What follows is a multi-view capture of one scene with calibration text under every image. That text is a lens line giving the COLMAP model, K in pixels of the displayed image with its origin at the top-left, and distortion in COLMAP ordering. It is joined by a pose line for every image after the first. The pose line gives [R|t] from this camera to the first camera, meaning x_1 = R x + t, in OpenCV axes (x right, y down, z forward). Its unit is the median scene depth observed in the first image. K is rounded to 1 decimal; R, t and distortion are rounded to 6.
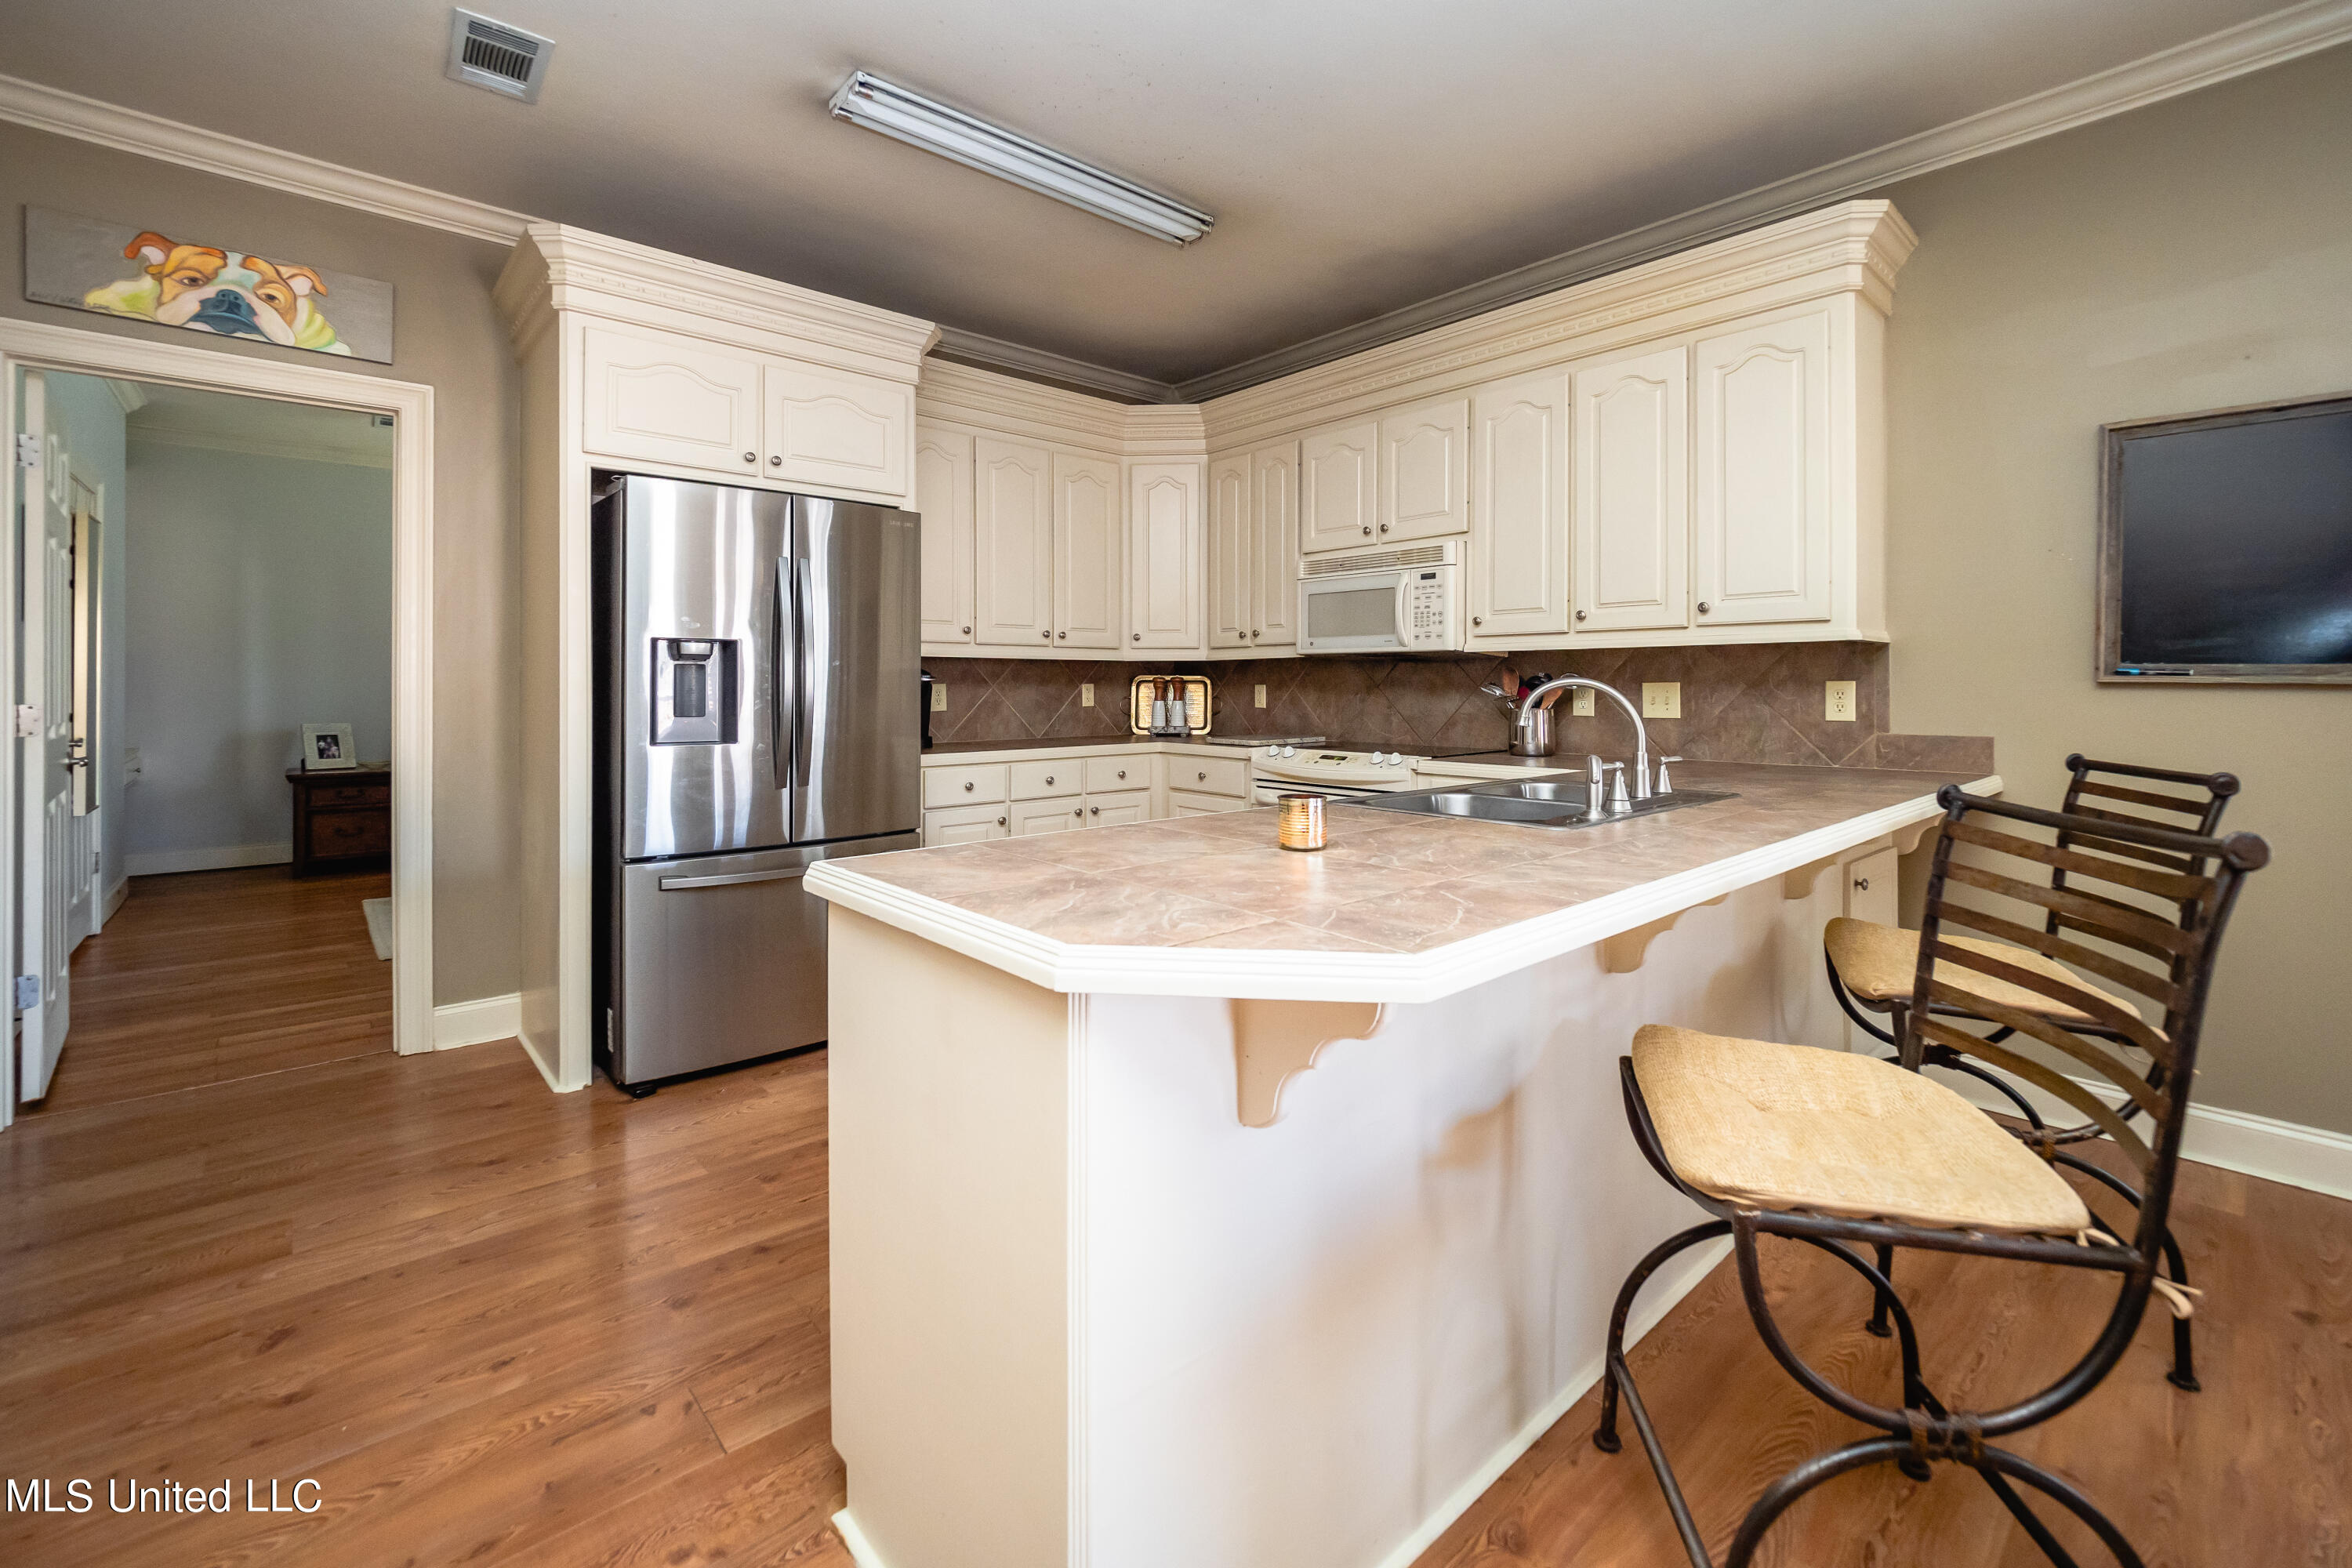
lens RADIAL K [[1015.4, 0, 1193.9], [0, 1015.4, 689.2], [0, 0, 1]] dist [-0.011877, 0.000979]
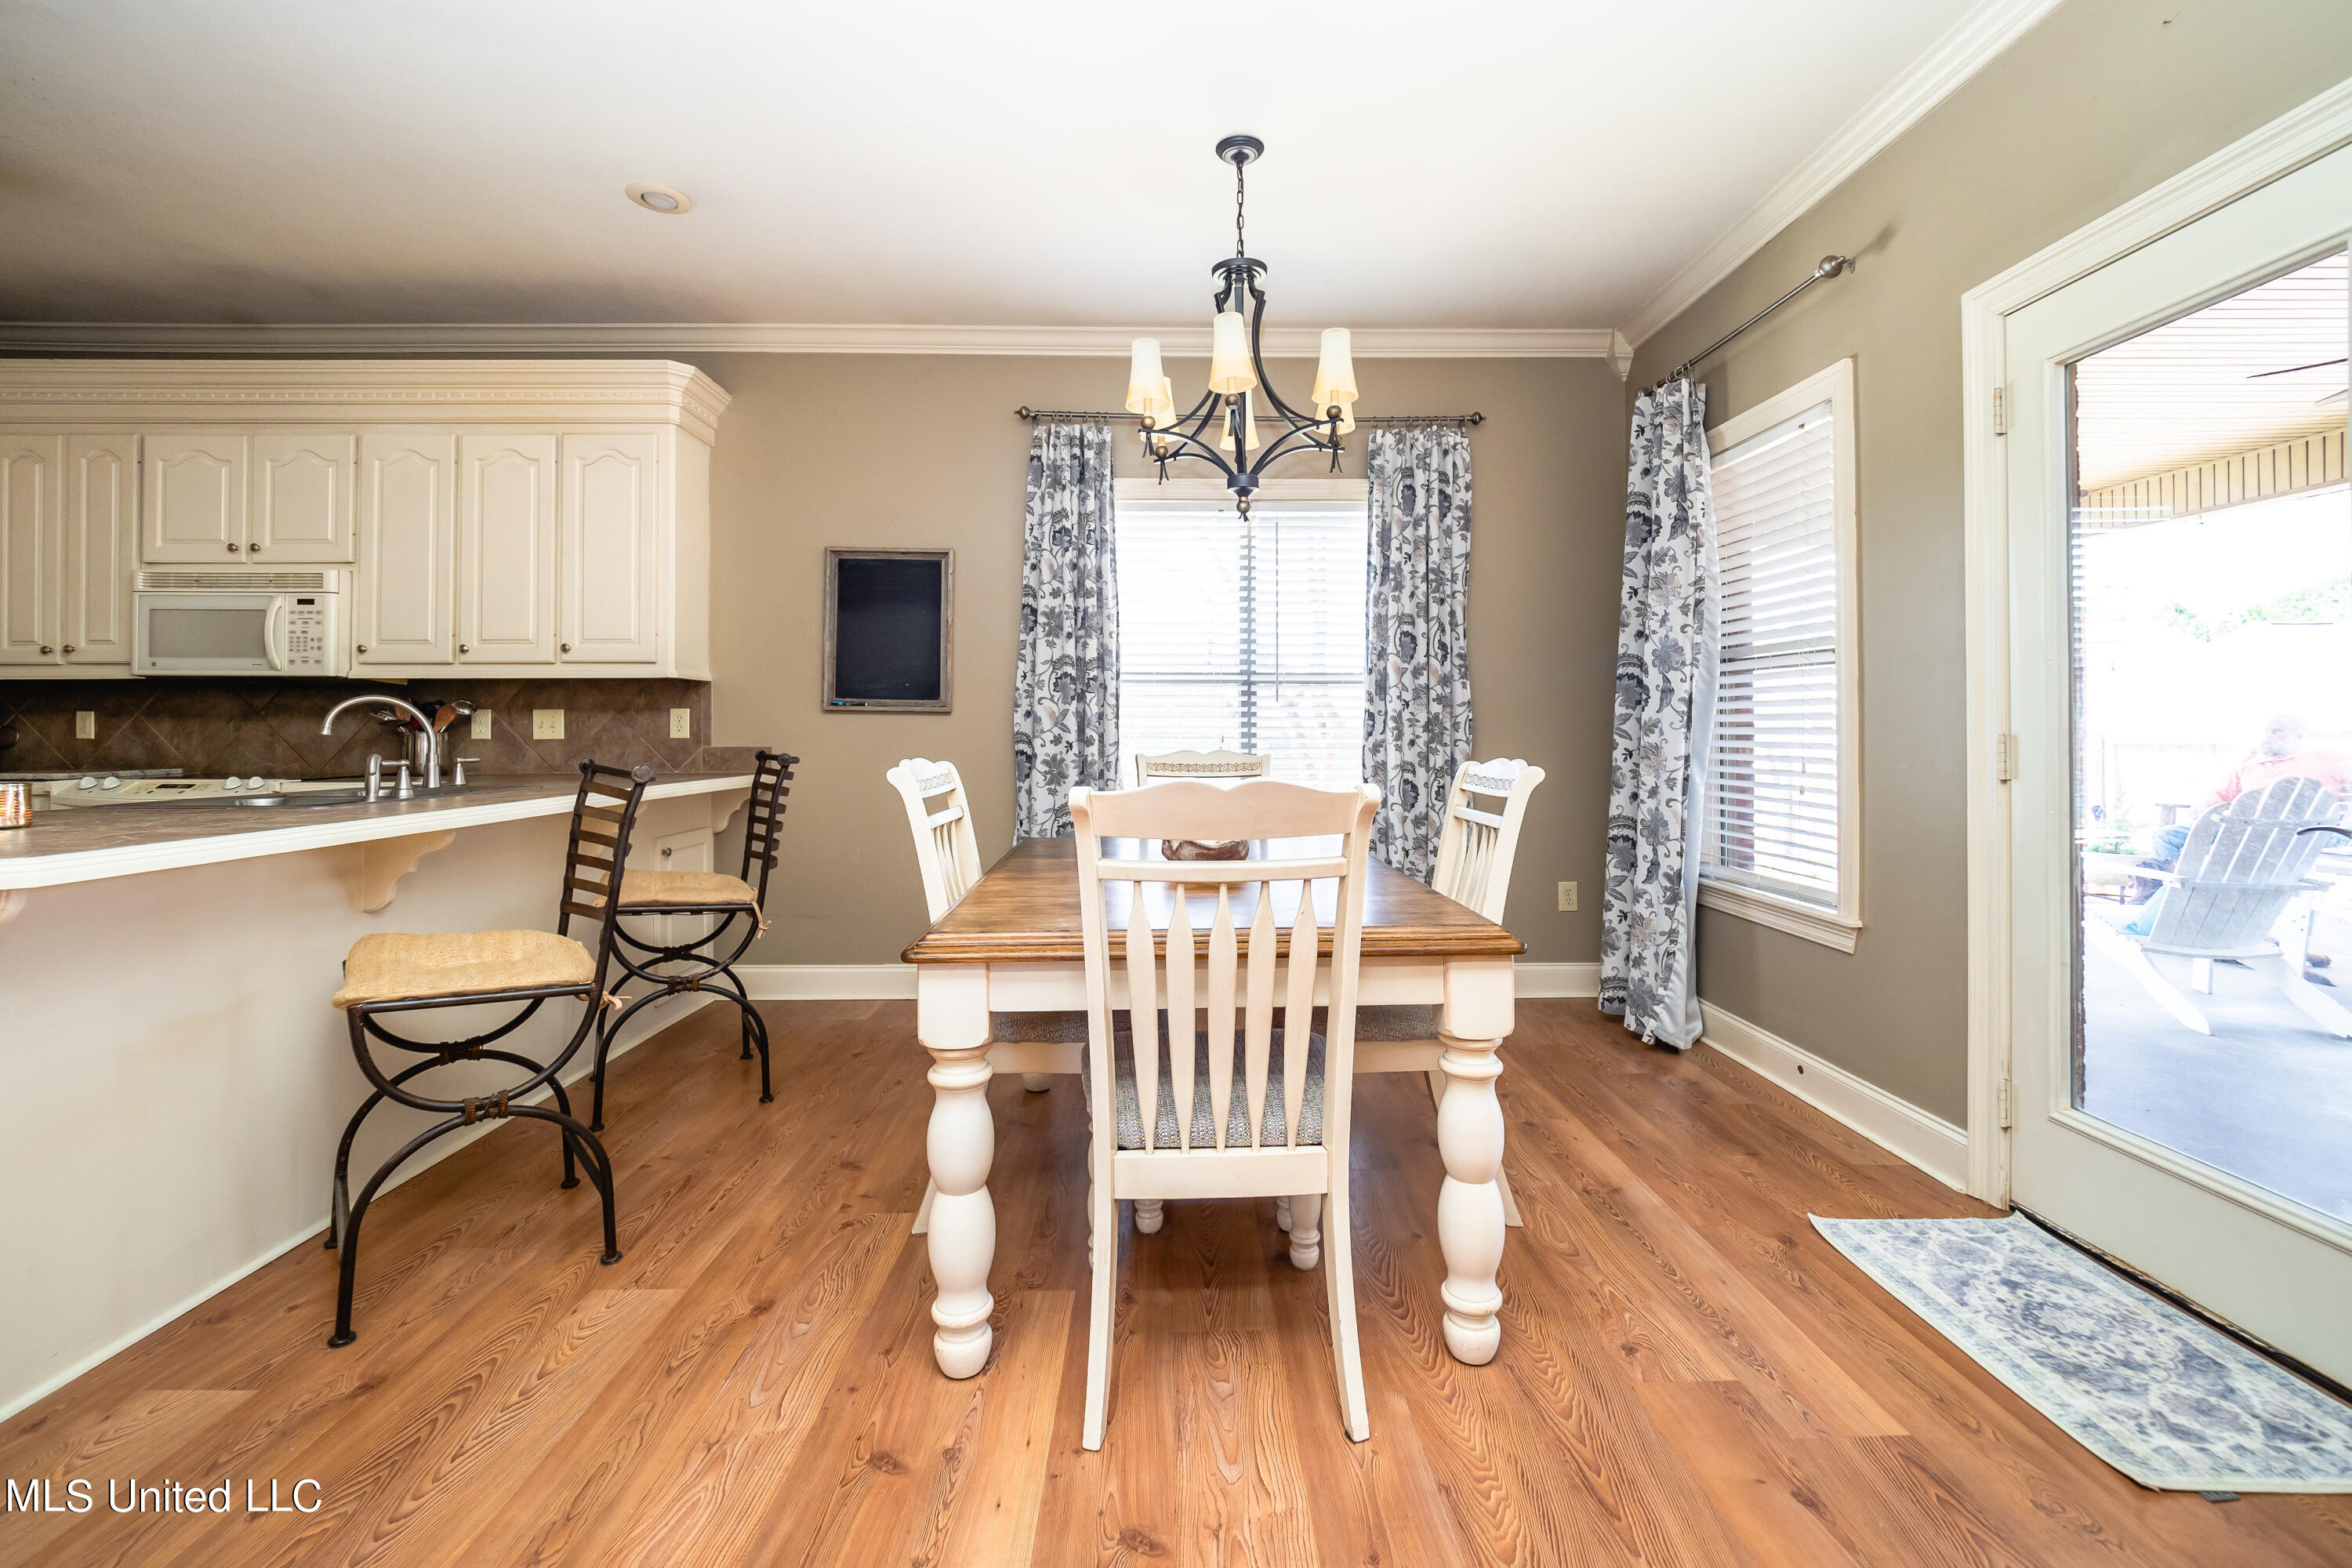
lens RADIAL K [[1015.4, 0, 1189.9], [0, 1015.4, 723.6], [0, 0, 1]] dist [-0.011877, 0.000979]
pose [[0.657800, 0.005506, 0.753172, 0.057319], [0.001664, 0.999960, -0.008764, 0.020153], [-0.753191, 0.007018, 0.657765, -0.321265]]
